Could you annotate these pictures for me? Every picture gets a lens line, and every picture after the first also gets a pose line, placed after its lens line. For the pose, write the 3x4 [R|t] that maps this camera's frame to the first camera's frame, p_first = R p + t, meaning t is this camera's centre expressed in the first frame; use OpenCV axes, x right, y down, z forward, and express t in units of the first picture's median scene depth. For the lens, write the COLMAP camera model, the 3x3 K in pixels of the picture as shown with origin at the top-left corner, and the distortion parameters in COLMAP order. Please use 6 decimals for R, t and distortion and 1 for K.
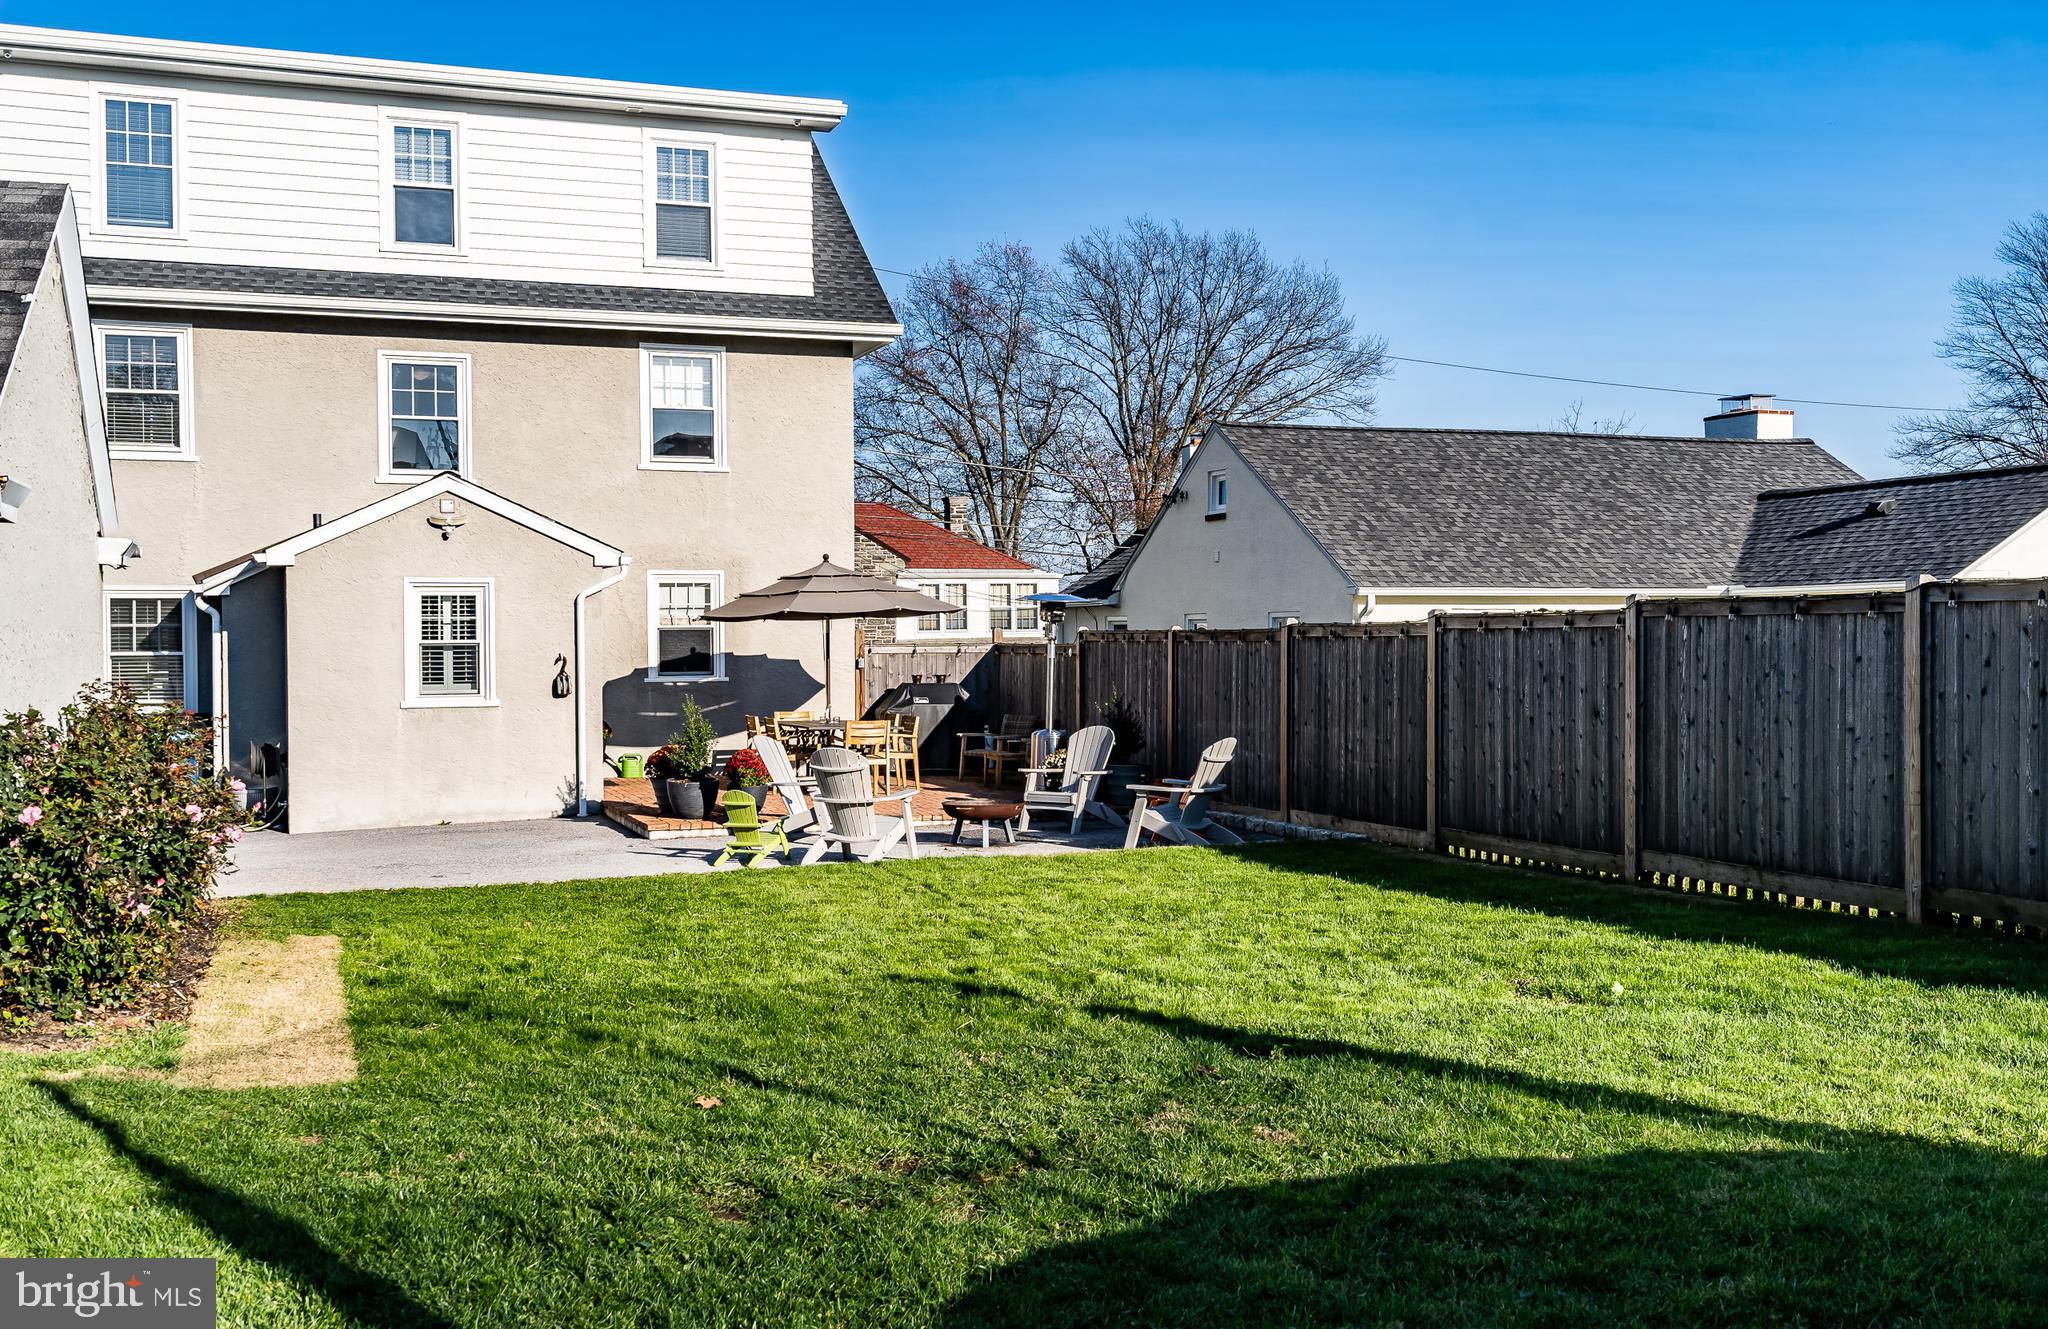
lens RADIAL K [[1977.2, 0, 1030.1], [0, 1977.2, 670.1], [0, 0, 1]] dist [0.001815, 0.000000]
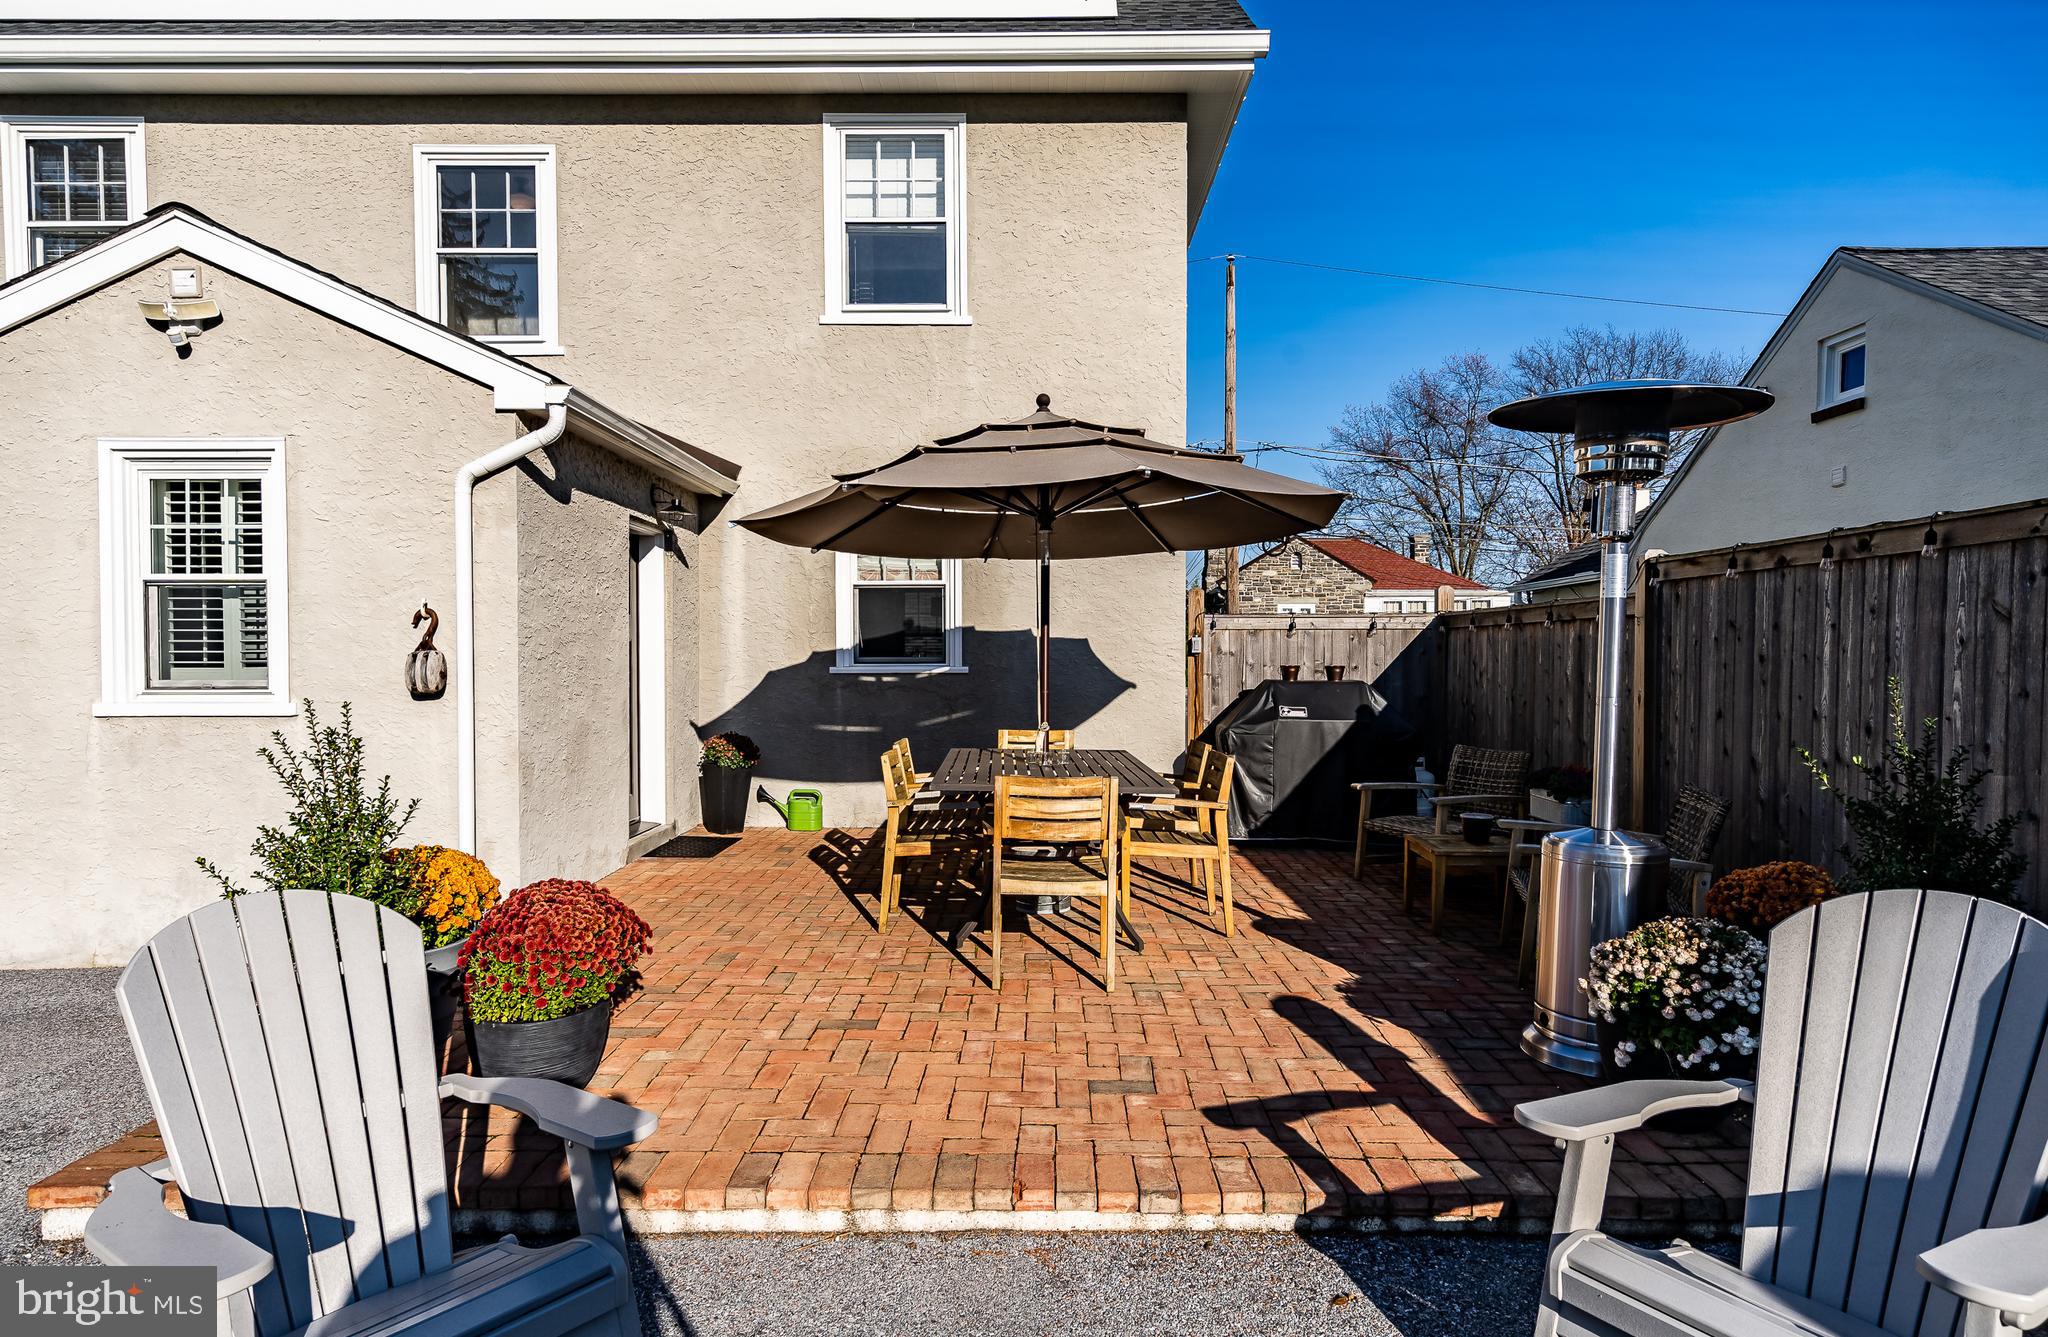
lens RADIAL K [[1150.6, 0, 1035.5], [0, 1150.6, 678.2], [0, 0, 1]] dist [0.011680, -0.000075]
pose [[0.933661, 0.012102, -0.357954, -0.007717], [-0.011213, 0.999927, 0.004558, 0.005330], [0.357983, -0.000242, 0.933728, 0.686187]]
